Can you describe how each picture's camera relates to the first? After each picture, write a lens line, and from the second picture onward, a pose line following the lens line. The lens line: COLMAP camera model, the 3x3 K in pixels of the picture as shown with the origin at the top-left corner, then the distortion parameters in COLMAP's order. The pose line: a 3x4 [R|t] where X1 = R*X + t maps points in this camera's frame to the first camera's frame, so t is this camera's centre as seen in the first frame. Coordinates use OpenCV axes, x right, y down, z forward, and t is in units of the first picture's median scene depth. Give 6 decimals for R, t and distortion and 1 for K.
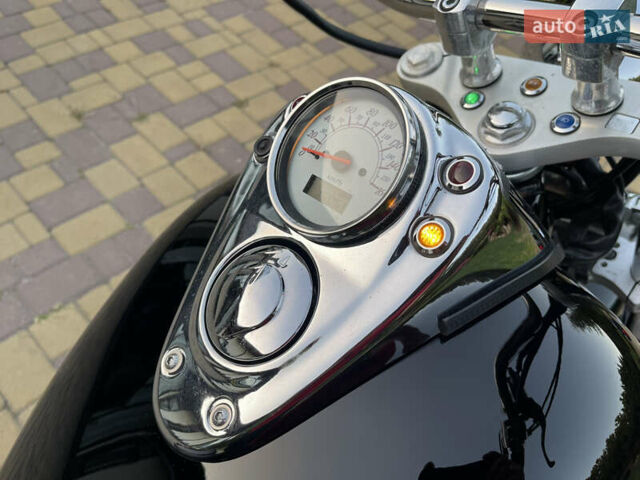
lens RADIAL K [[495.8, 0, 322.1], [0, 495.8, 243.6], [0, 0, 1]] dist [0.016551, -0.058130]
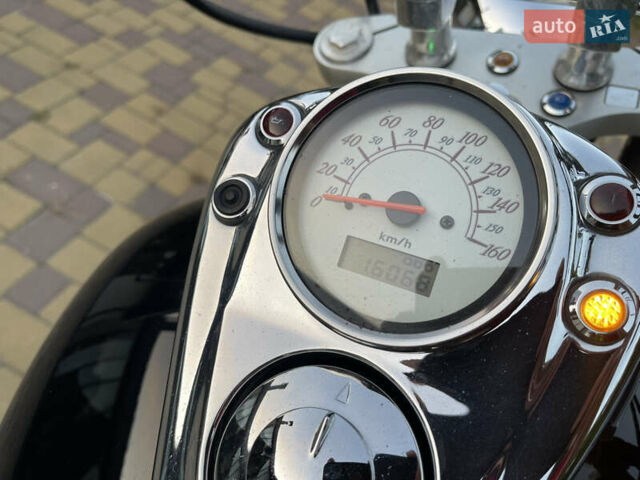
lens RADIAL K [[495.8, 0, 324.0], [0, 495.8, 239.4], [0, 0, 1]] dist [0.016551, -0.058130]
pose [[0.921714, -0.199622, 0.332556, -0.055512], [0.195160, 0.979638, 0.047135, -0.038059], [-0.335194, 0.021457, 0.941905, 0.099777]]
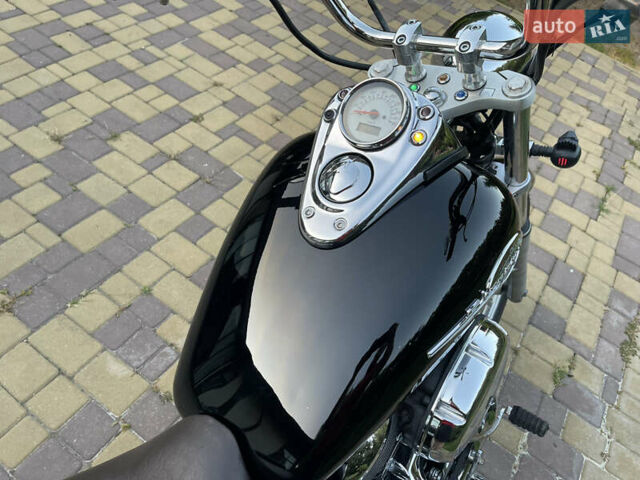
lens RADIAL K [[494.1, 0, 319.7], [0, 494.1, 258.8], [0, 0, 1]] dist [0.014546, -0.045546]
pose [[0.978681, -0.124900, 0.163045, -0.142855], [0.125196, 0.992096, 0.008500, 0.096496], [-0.162818, 0.012094, 0.986582, -0.261303]]
